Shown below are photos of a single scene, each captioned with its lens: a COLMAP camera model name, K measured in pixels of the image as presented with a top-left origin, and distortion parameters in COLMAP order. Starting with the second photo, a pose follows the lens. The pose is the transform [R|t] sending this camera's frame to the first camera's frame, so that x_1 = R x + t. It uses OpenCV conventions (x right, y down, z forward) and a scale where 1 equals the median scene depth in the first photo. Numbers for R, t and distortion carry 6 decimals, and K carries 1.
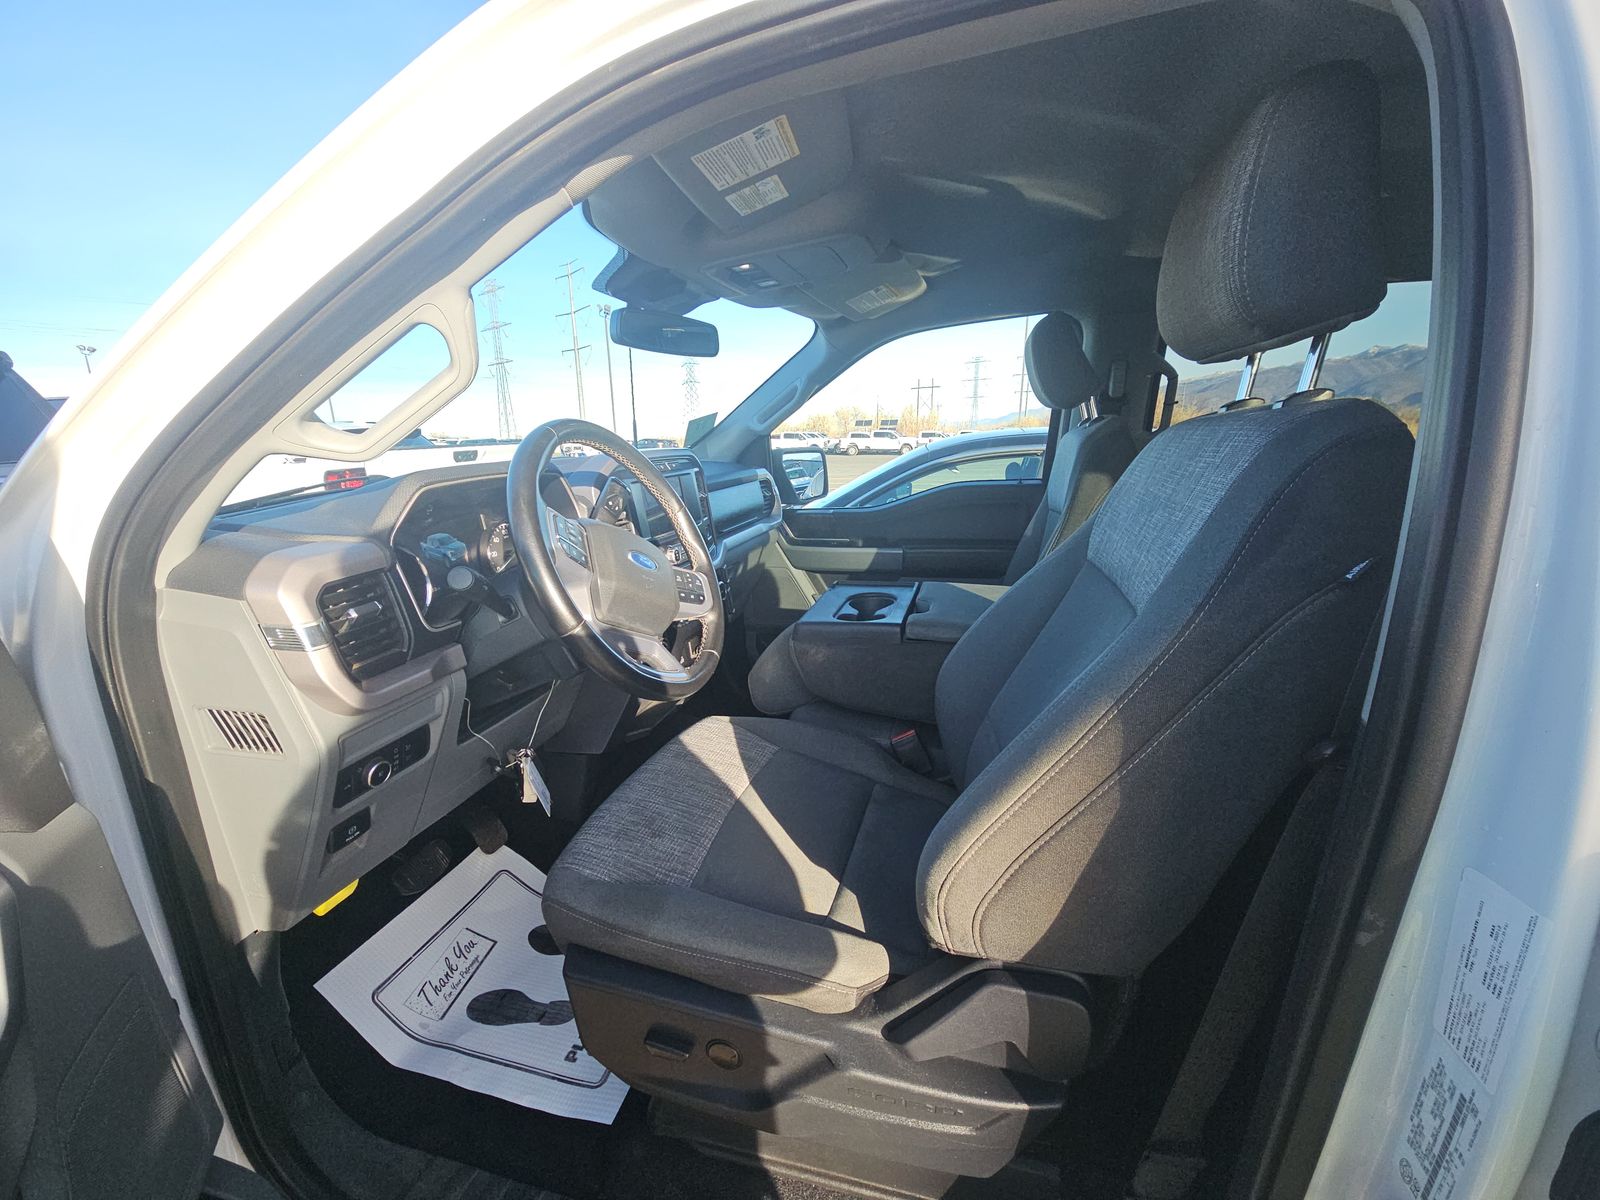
lens RADIAL K [[651.5, 0, 792.0], [0, 651.5, 609.9], [0, 0, 1]] dist [-0.003704, -0.000516]
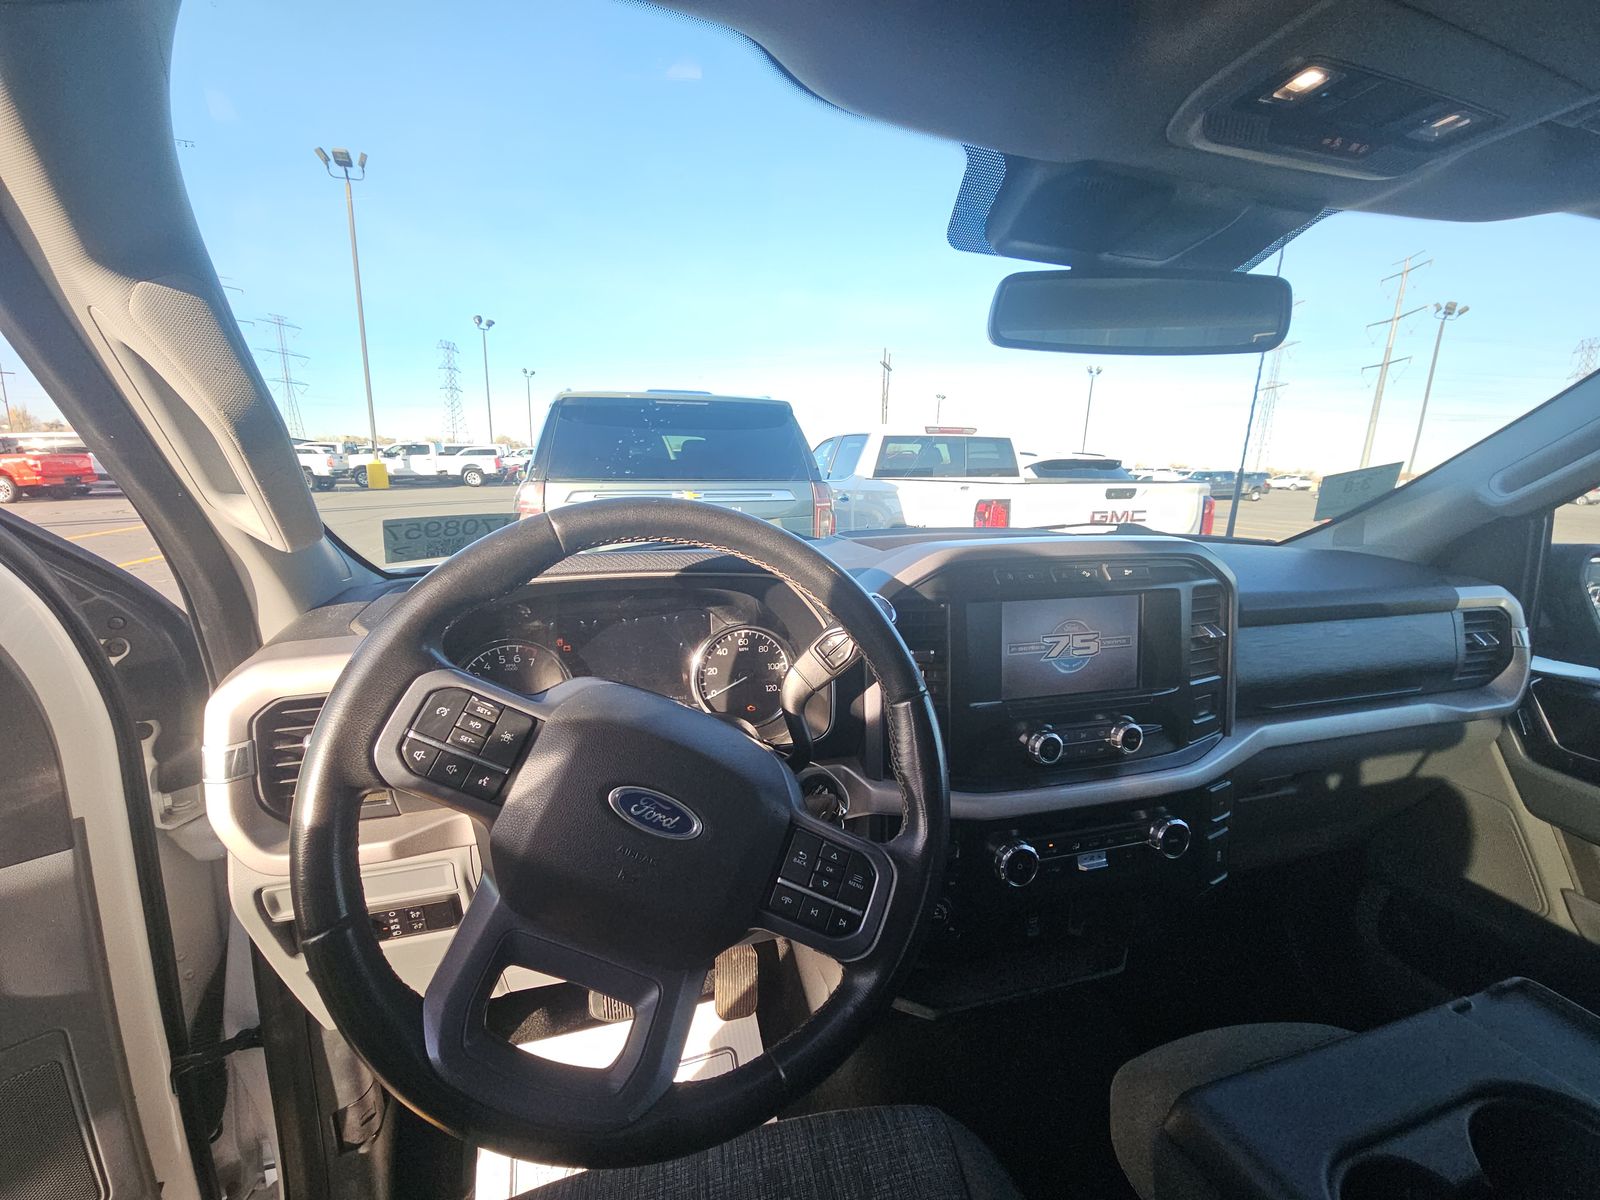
lens RADIAL K [[651.5, 0, 792.0], [0, 651.5, 609.9], [0, 0, 1]] dist [-0.003704, -0.000516]
pose [[0.530858, 0.214046, -0.819984, 0.071128], [-0.247865, 0.964483, 0.091297, -0.120316], [0.810403, 0.154780, 0.565058, 0.347219]]
